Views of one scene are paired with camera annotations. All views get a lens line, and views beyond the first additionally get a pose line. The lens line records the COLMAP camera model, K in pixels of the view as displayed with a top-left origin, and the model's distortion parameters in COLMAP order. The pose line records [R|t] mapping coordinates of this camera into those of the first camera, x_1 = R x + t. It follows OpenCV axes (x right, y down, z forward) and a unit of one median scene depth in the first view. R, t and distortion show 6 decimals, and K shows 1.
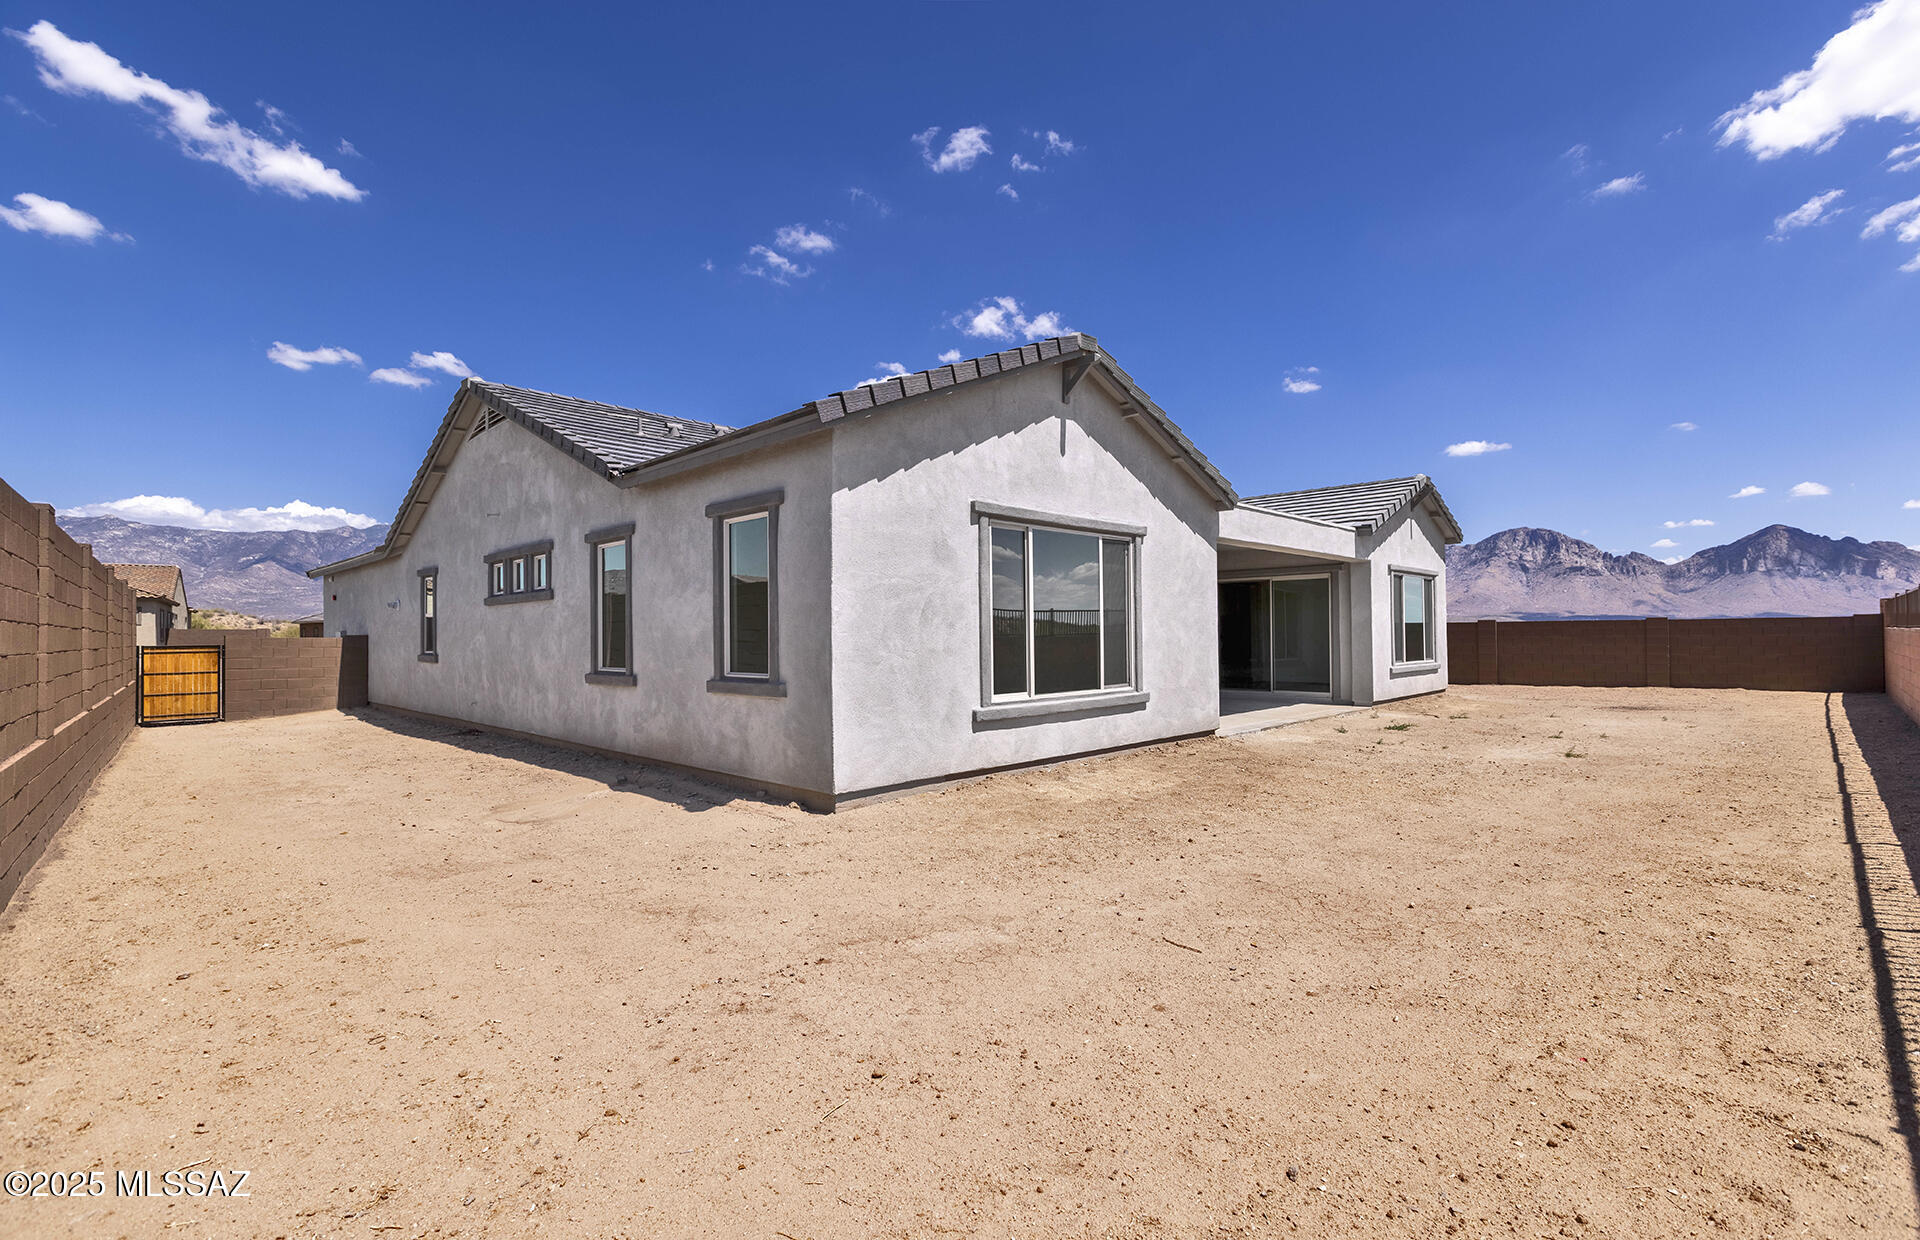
lens RADIAL K [[902.3, 0, 950.2], [0, 902.3, 573.0], [0, 0, 1]] dist [0.002898, 0.000436]
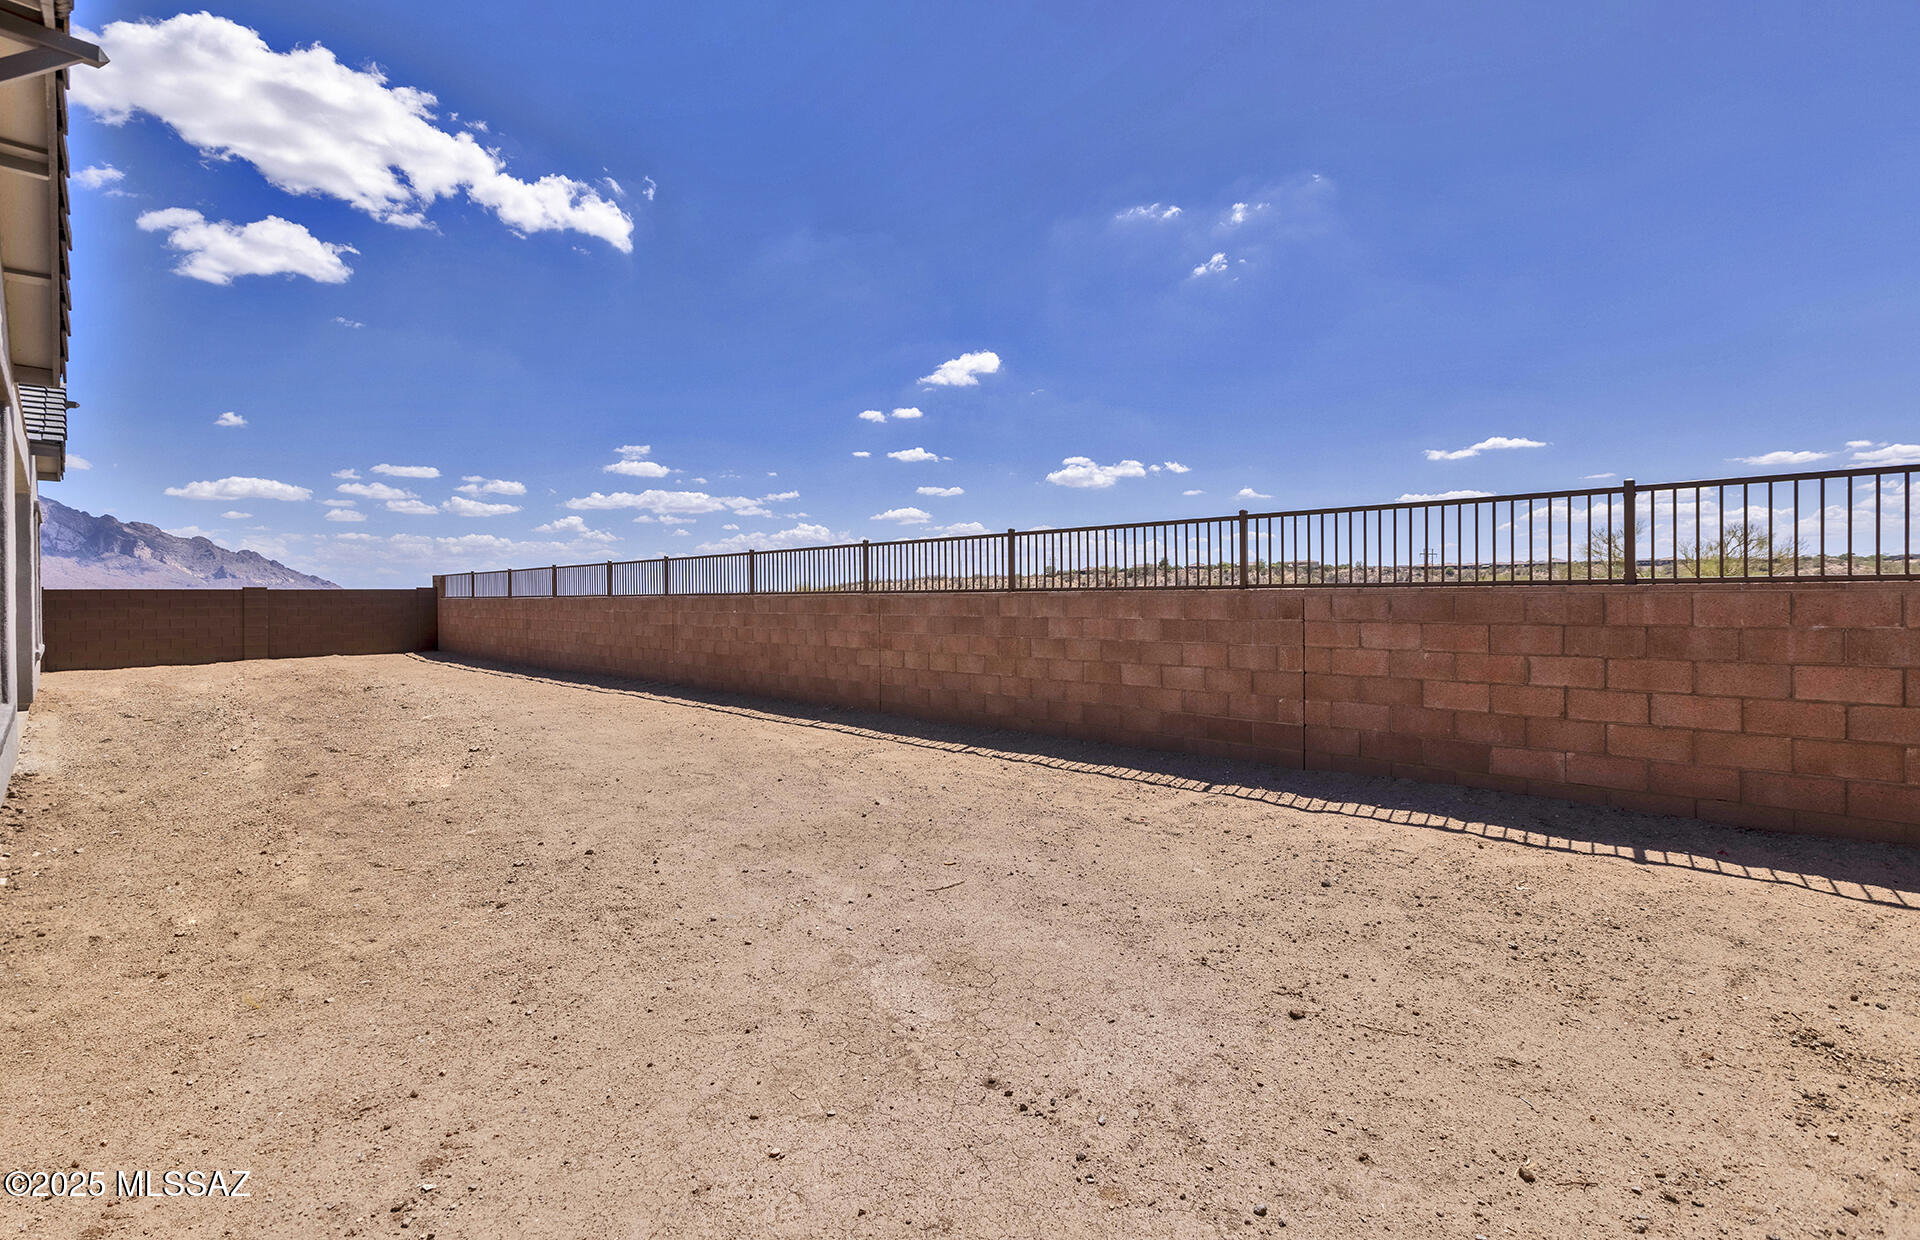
lens RADIAL K [[900.8, 0, 963.8], [0, 900.8, 587.5], [0, 0, 1]] dist [0.001487, -0.000458]
pose [[-0.071934, 0.020223, 0.997204, -0.243506], [-0.057402, 0.998053, -0.024381, 0.031568], [-0.995756, -0.058996, -0.070633, 0.340491]]
